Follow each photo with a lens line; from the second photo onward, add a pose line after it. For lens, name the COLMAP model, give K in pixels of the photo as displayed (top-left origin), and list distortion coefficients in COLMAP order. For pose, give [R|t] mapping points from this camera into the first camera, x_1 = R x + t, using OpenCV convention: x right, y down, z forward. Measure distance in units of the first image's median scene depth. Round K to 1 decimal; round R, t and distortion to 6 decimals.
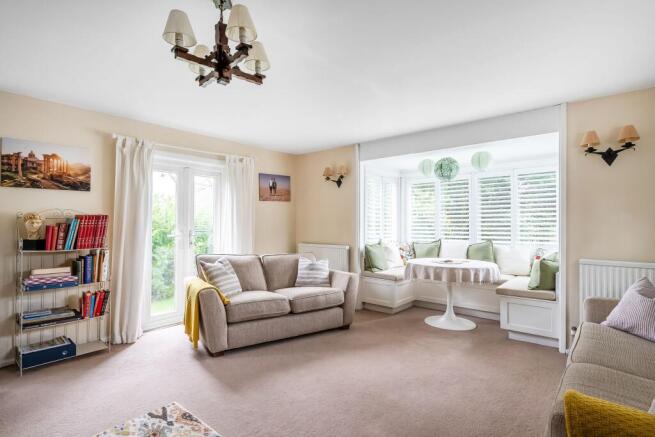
lens RADIAL K [[330.3, 0, 333.0], [0, 330.3, 219.5], [0, 0, 1]] dist [0.001692, 0.000093]
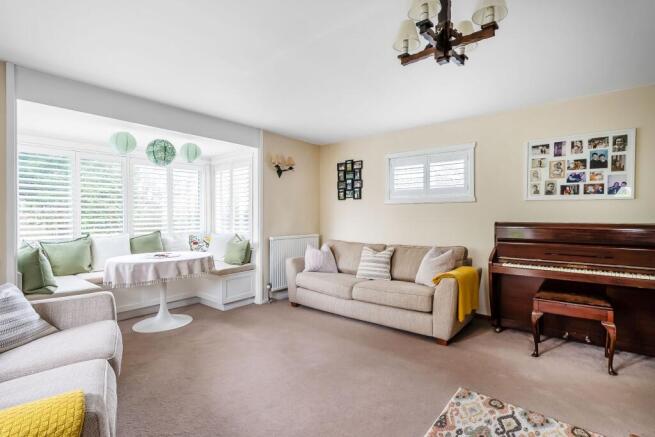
lens RADIAL K [[330.3, 0, 333.0], [0, 330.3, 219.5], [0, 0, 1]] dist [0.001692, 0.000093]
pose [[-0.039780, -0.010868, 0.999149, -0.651317], [-0.009433, 0.999900, 0.010500, 0.017583], [-0.999164, -0.009007, -0.039878, 0.658645]]
